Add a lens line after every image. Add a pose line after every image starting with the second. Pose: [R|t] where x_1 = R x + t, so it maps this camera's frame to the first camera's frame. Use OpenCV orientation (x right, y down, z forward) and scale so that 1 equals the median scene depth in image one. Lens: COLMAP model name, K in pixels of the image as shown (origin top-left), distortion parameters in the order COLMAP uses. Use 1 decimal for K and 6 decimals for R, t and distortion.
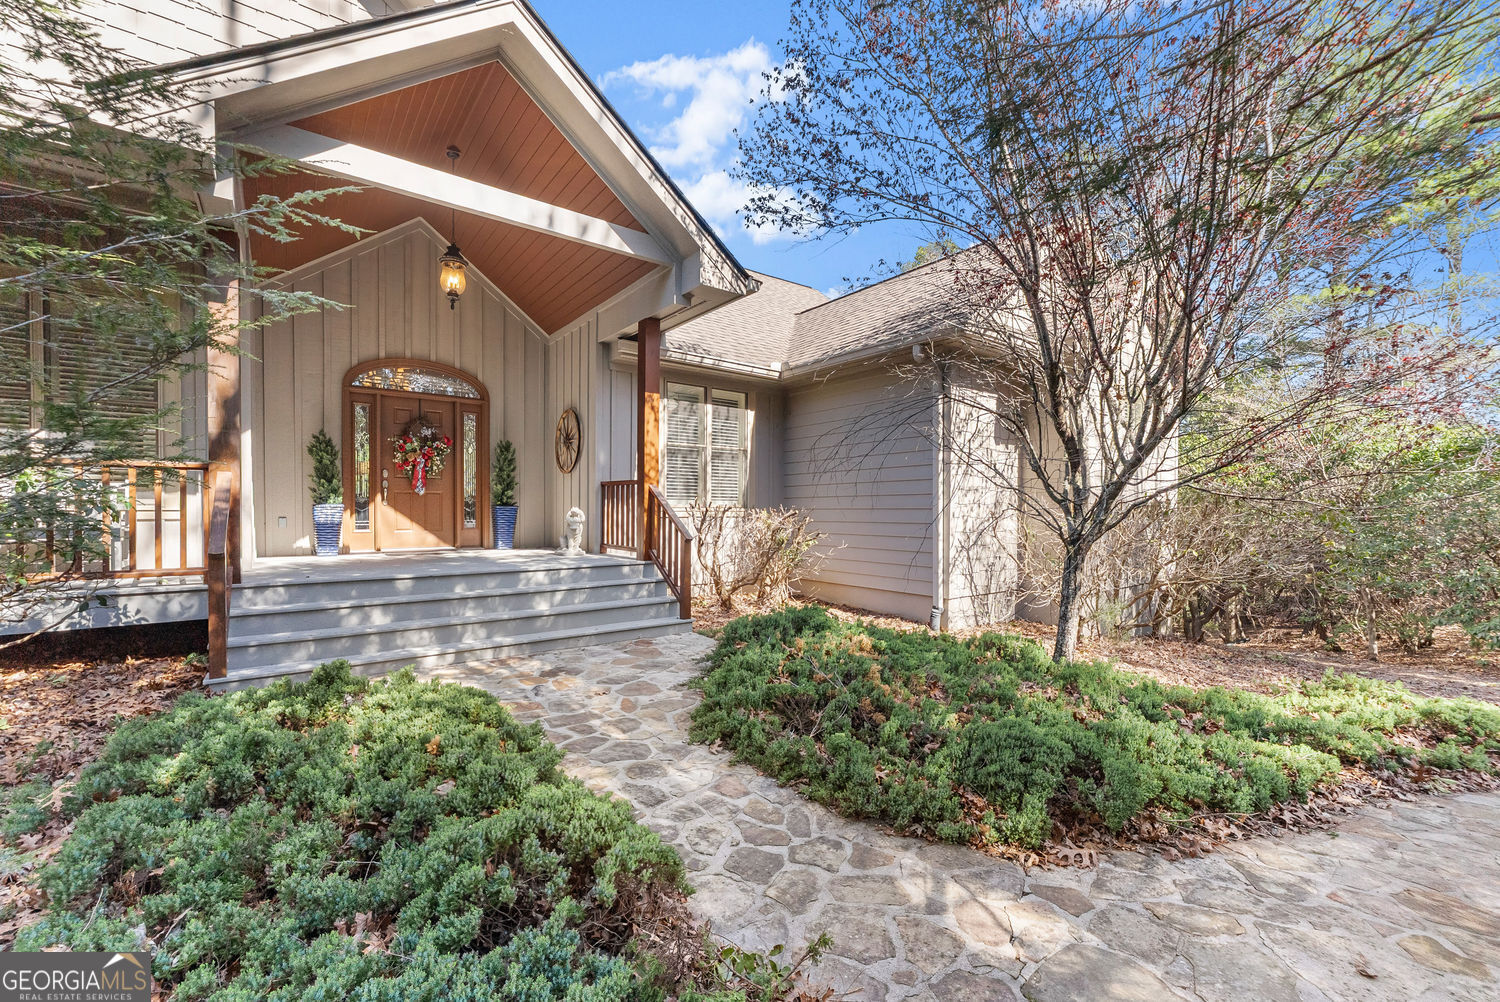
lens RADIAL K [[610.4, 0, 750.0], [0, 610.4, 501.0], [0, 0, 1]] dist [0.000223, 0.000019]
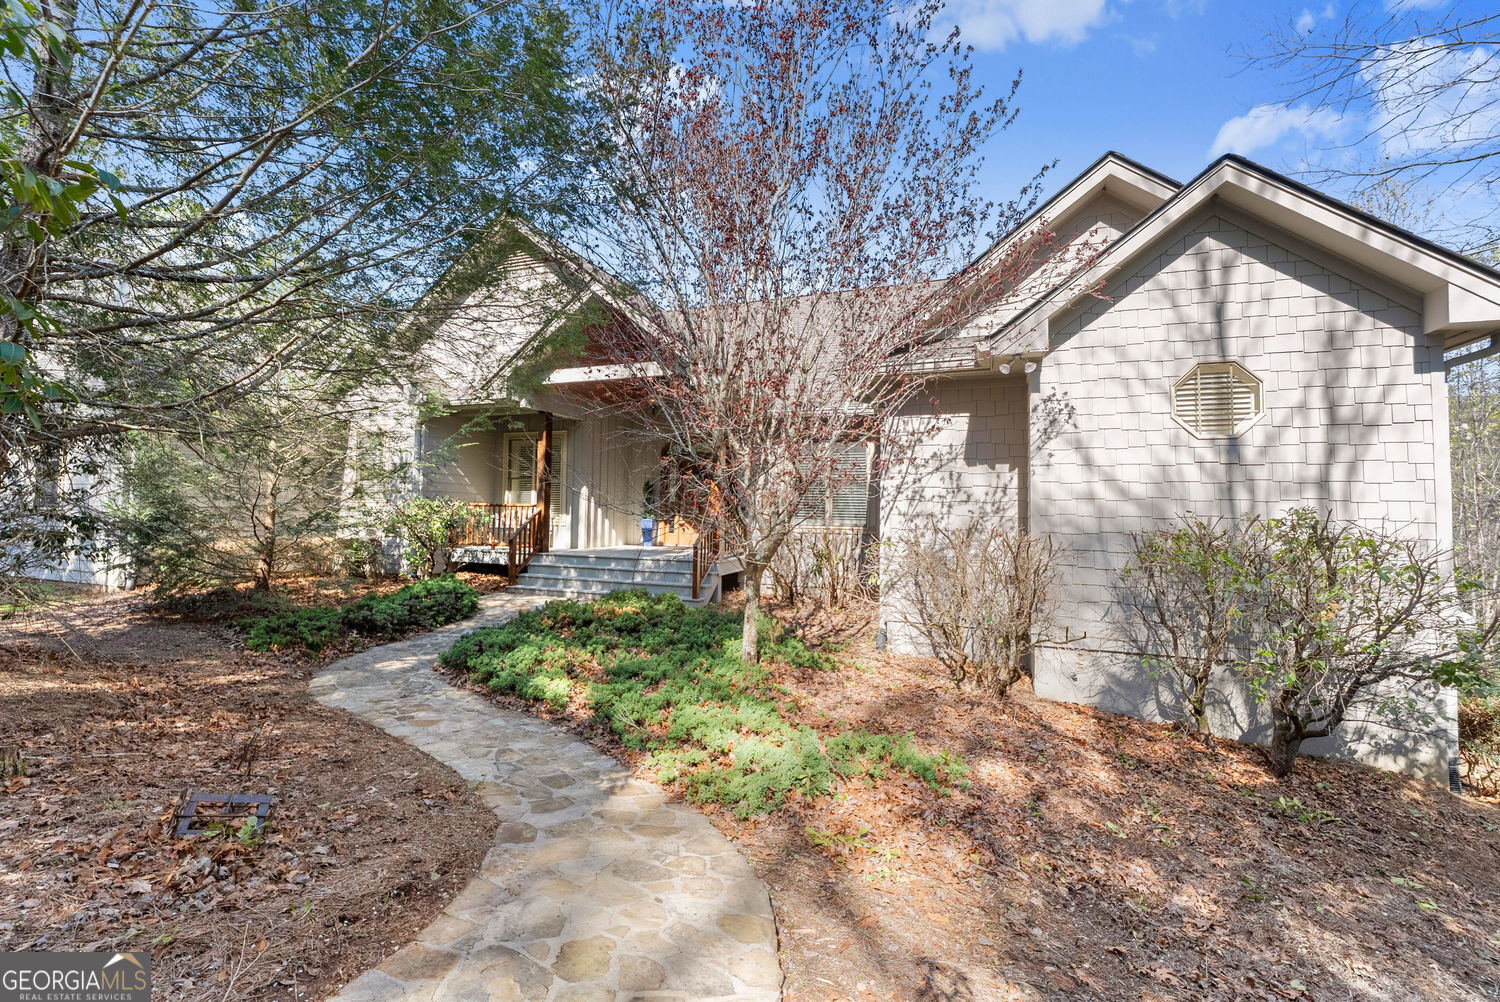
lens RADIAL K [[610.4, 0, 750.0], [0, 610.4, 501.0], [0, 0, 1]] dist [0.000223, 0.000019]
pose [[0.544416, -0.007716, -0.838780, 1.064977], [-0.003013, 0.999933, -0.011154, -0.030025], [0.838810, 0.008600, 0.544357, 0.230596]]
